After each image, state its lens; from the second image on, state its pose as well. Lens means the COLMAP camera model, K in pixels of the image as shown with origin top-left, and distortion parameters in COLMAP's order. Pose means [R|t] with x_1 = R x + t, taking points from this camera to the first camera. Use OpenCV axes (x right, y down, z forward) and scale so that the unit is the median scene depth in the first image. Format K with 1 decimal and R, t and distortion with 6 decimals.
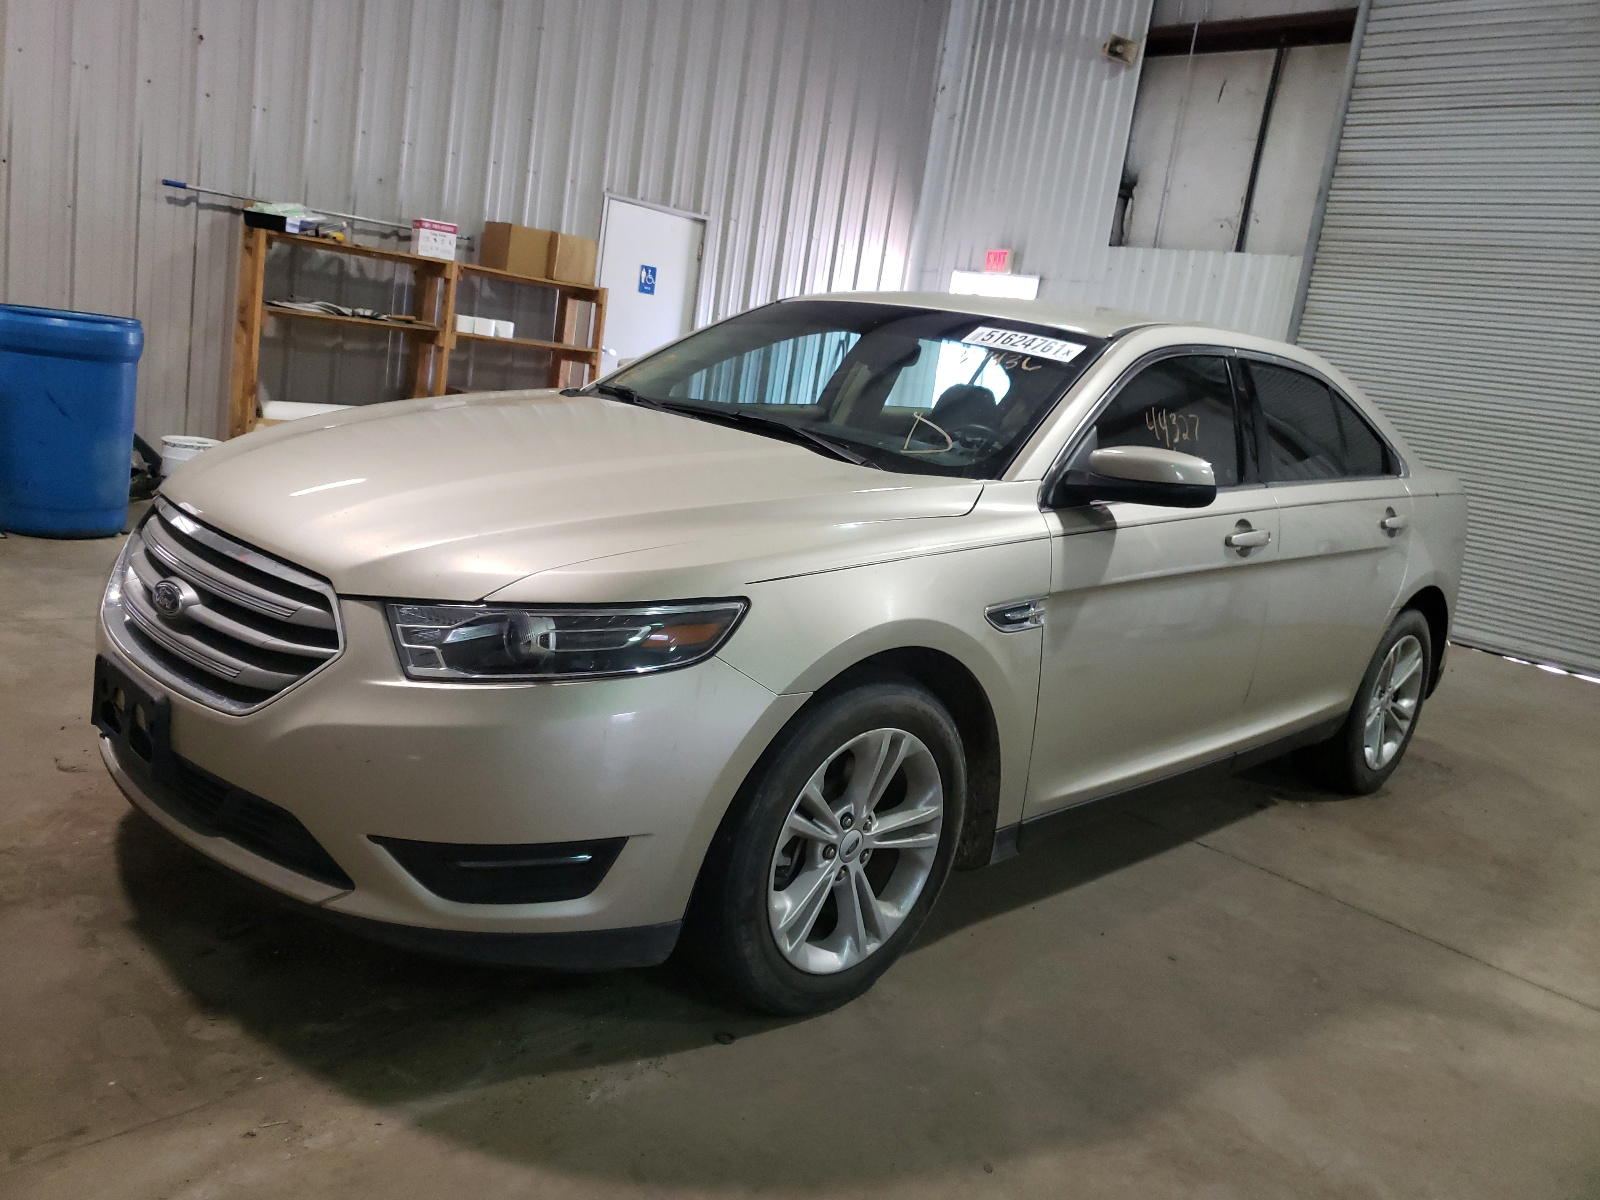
lens RADIAL K [[1215.8, 0, 796.0], [0, 1215.8, 578.2], [0, 0, 1]] dist [-0.012523, -0.003143]
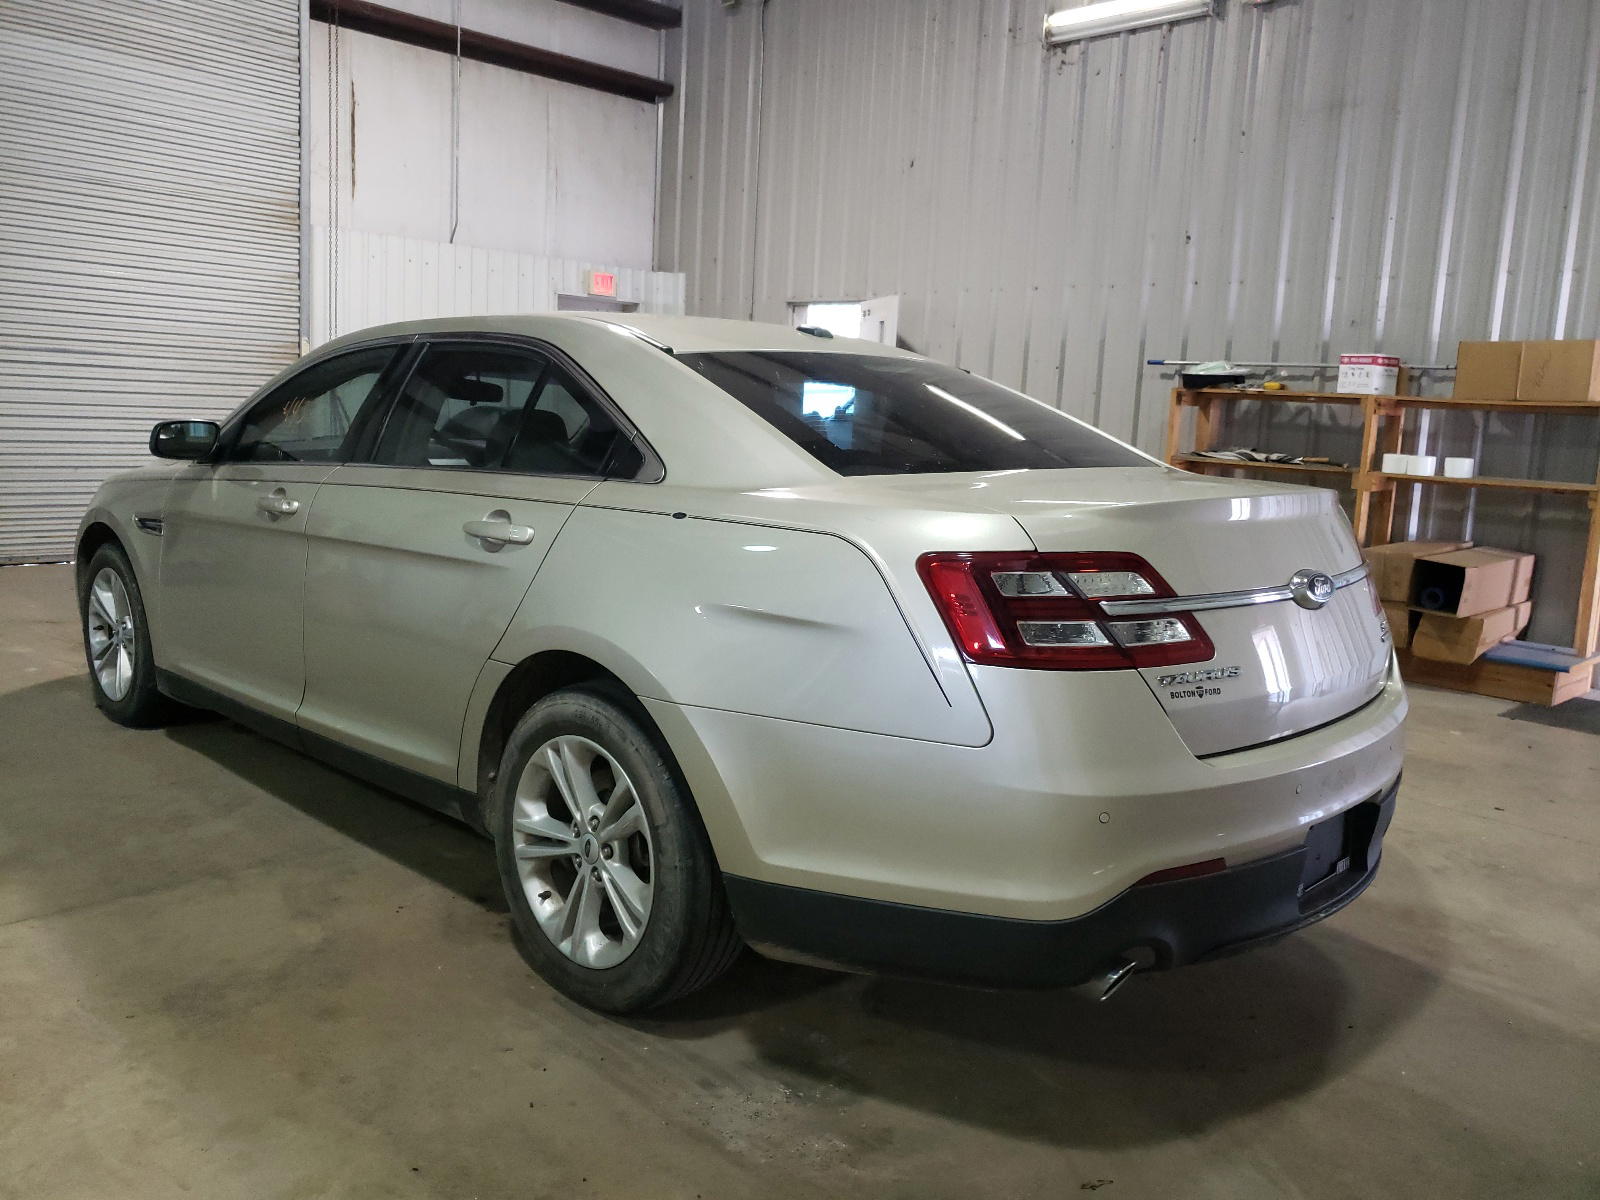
lens RADIAL K [[1254.4, 0, 800.0], [0, 1254.4, 569.5], [0, 0, 1]] dist [0.003974, -0.002078]
pose [[0.056951, -0.006199, -0.998358, 1.131595], [-0.220904, 0.975117, -0.018656, -0.045925], [0.973631, 0.221604, 0.054164, 1.044560]]
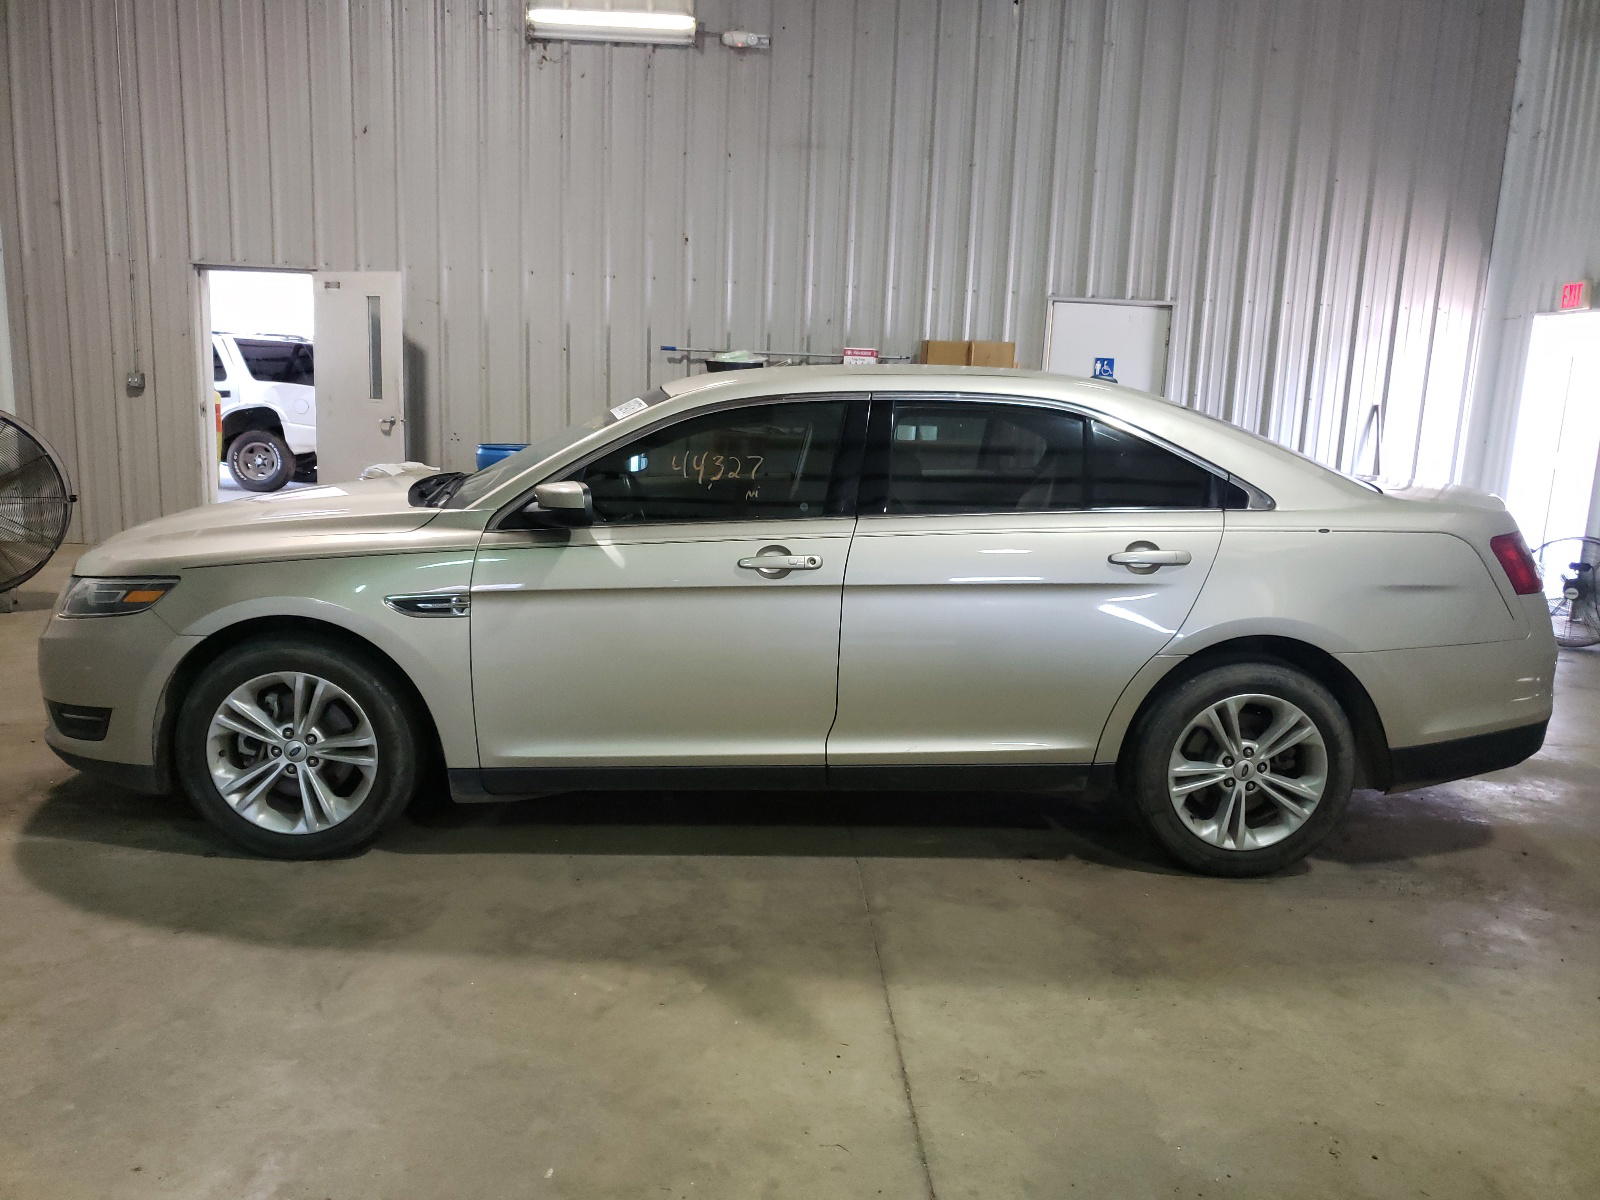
lens RADIAL K [[1230.7, 0, 805.2], [0, 1230.7, 604.8], [0, 0, 1]] dist [-0.004131, 0.000334]
pose [[0.755948, 0.002375, -0.654627, 0.833257], [-0.049685, 0.997317, -0.053756, 0.047112], [0.652743, 0.073162, 0.754038, 0.126691]]
